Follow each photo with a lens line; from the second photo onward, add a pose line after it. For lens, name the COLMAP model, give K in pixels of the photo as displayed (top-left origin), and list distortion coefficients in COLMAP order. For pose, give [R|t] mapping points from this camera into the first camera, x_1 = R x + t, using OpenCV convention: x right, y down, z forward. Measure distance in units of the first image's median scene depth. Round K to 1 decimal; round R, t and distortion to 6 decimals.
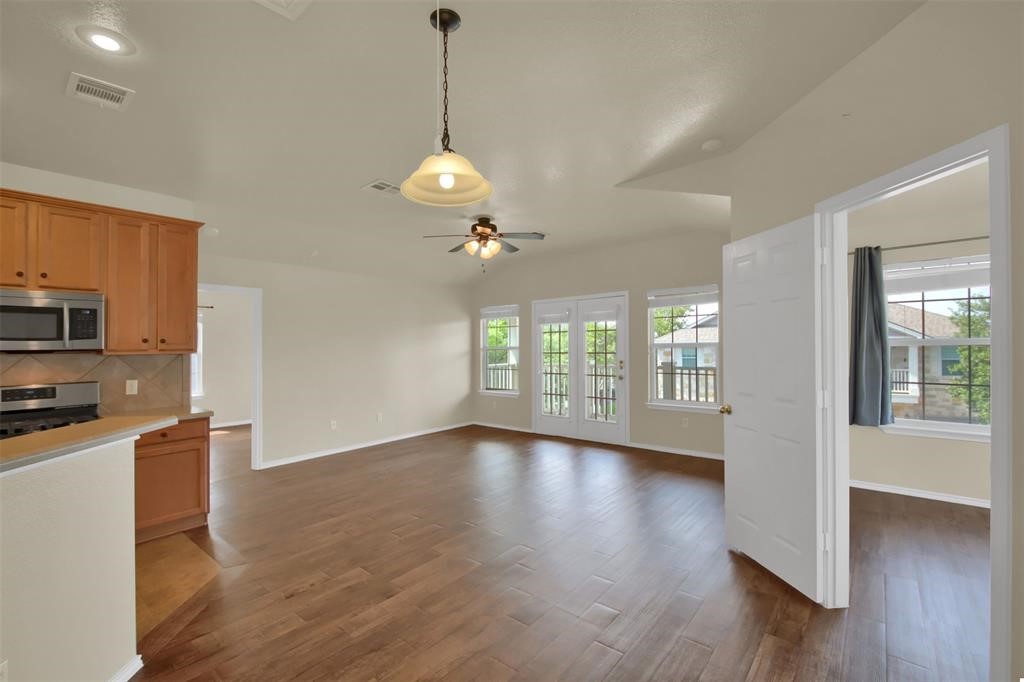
lens RADIAL K [[440.3, 0, 511.6], [0, 440.3, 333.1], [0, 0, 1]] dist [0.011994, -0.009117]
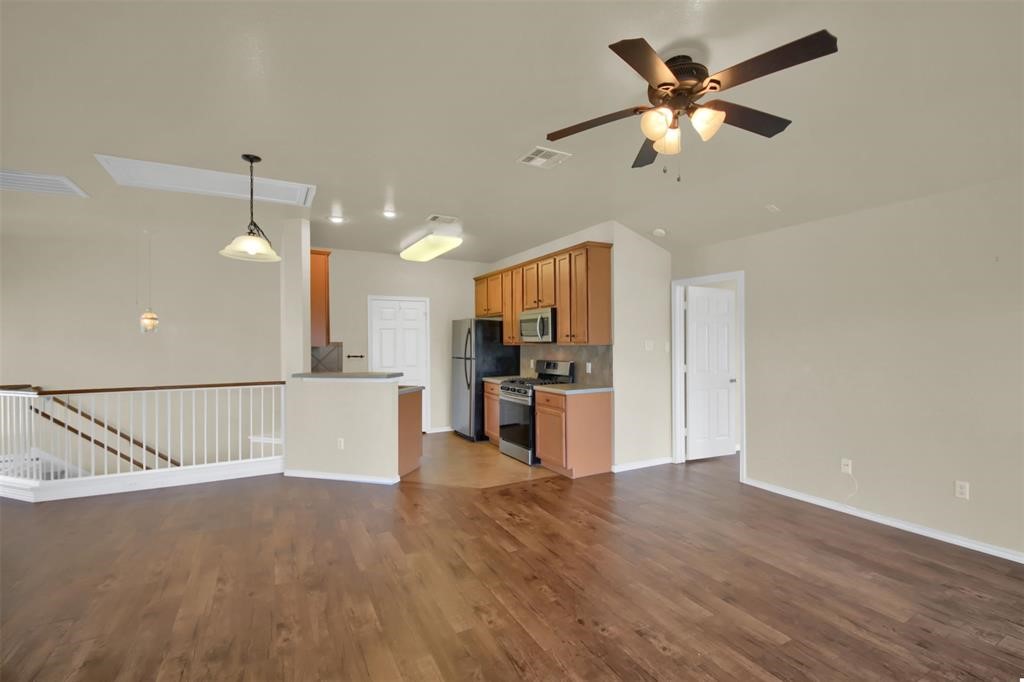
lens RADIAL K [[440.3, 0, 514.1], [0, 440.3, 341.0], [0, 0, 1]] dist [0.011994, -0.009117]
pose [[-0.367917, 0.010772, -0.929796, 0.381711], [0.035749, 0.999358, -0.002568, 0.021874], [0.929171, -0.034184, -0.368066, 0.919266]]
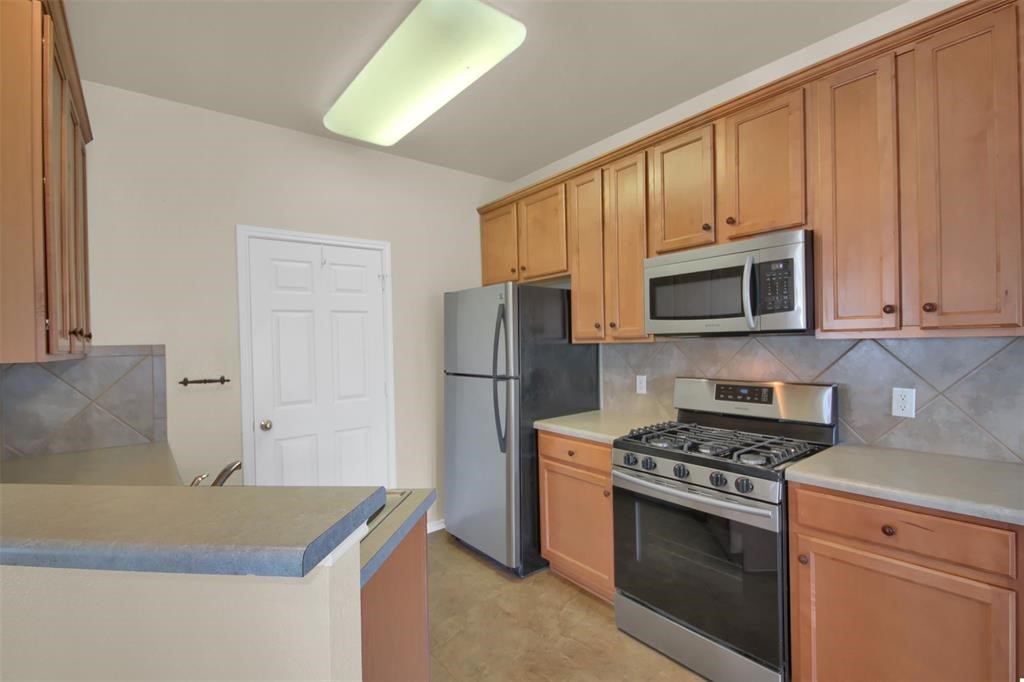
lens RADIAL K [[456.2, 0, 514.9], [0, 456.2, 339.5], [0, 0, 1]] dist [0.001963, -0.000578]
pose [[-0.202186, 0.016267, -0.979212, -0.188016], [0.053245, 0.998566, 0.005595, 0.016864], [0.977899, -0.051007, -0.202762, 0.479885]]
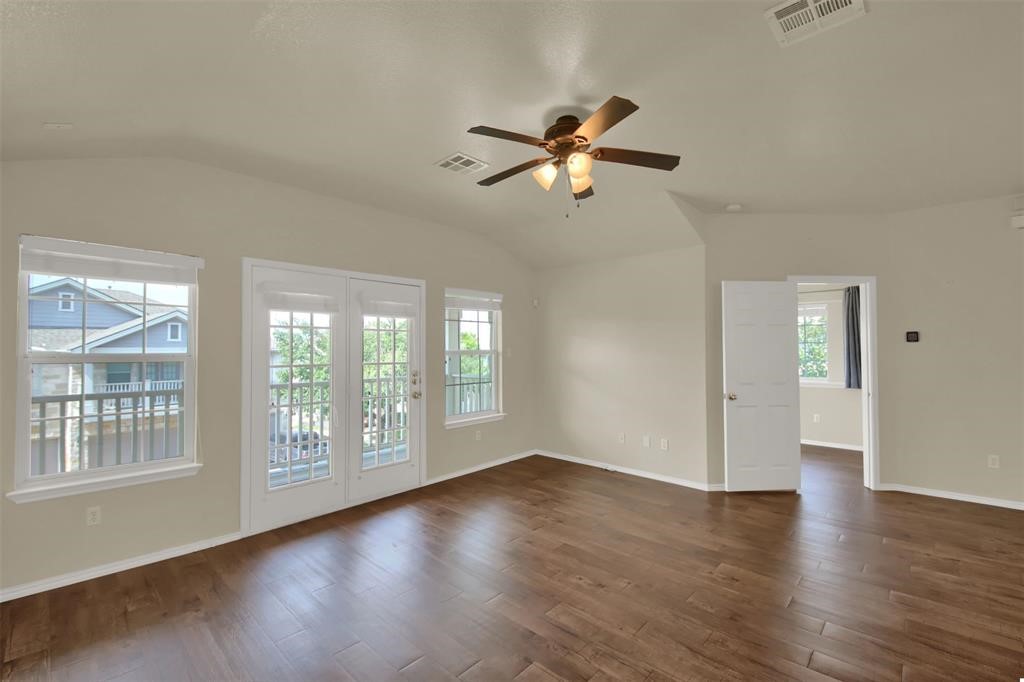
lens RADIAL K [[440.3, 0, 503.1], [0, 440.3, 337.1], [0, 0, 1]] dist [0.011994, -0.009117]
pose [[0.066925, 0.040291, 0.996944, -0.562154], [-0.023159, 0.998978, -0.038819, 0.032731], [-0.997489, -0.020490, 0.067789, 0.951826]]
